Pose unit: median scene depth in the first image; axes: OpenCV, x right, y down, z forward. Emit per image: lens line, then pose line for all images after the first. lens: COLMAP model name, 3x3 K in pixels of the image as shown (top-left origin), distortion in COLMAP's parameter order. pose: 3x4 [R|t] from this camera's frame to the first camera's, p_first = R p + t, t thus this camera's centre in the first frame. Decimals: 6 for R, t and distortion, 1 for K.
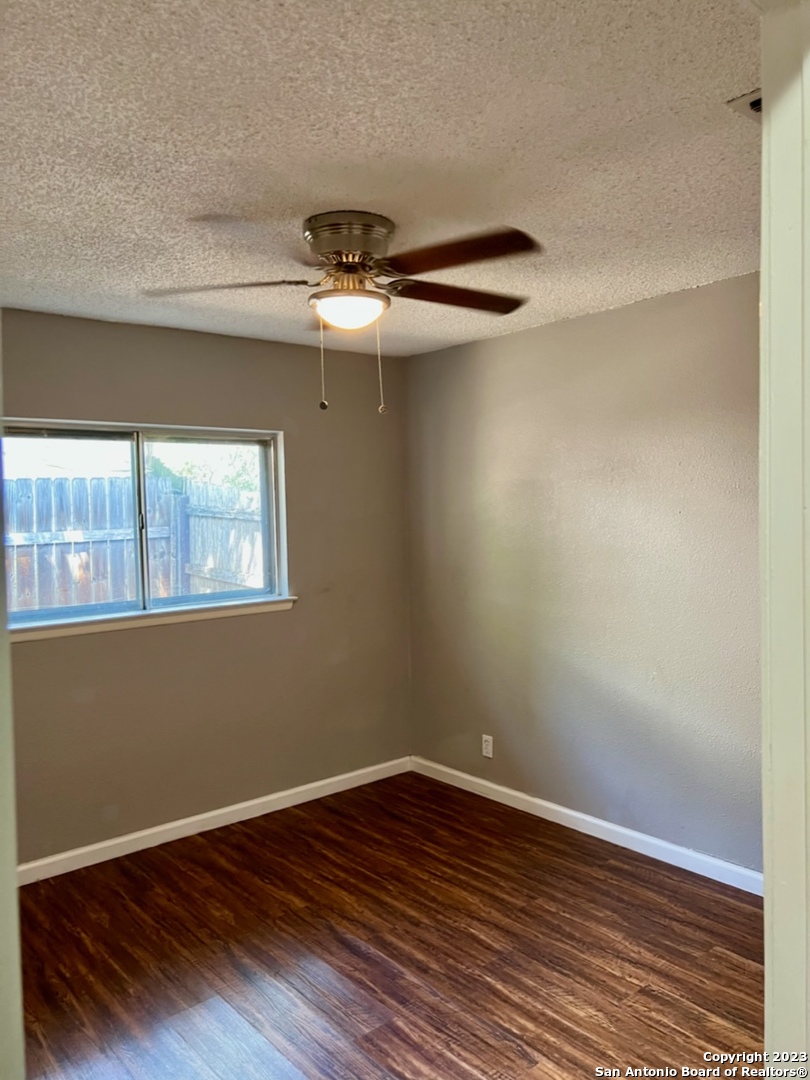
lens RADIAL K [[820.2, 0, 406.8], [0, 820.2, 536.6], [0, 0, 1]] dist [0.035884, -0.021612]
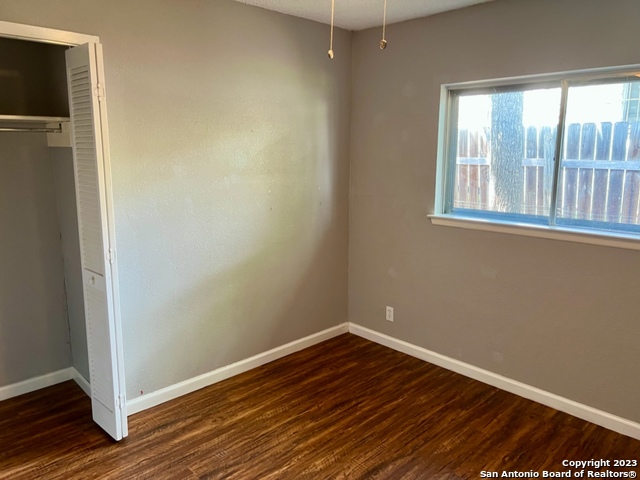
lens RADIAL K [[486.1, 0, 319.1], [0, 486.1, 240.8], [0, 0, 1]] dist [0.035884, -0.021612]
pose [[0.080578, 0.213538, -0.973606, 0.418642], [-0.042360, 0.976633, 0.210696, -0.034127], [0.995848, 0.024265, 0.087740, 0.618715]]
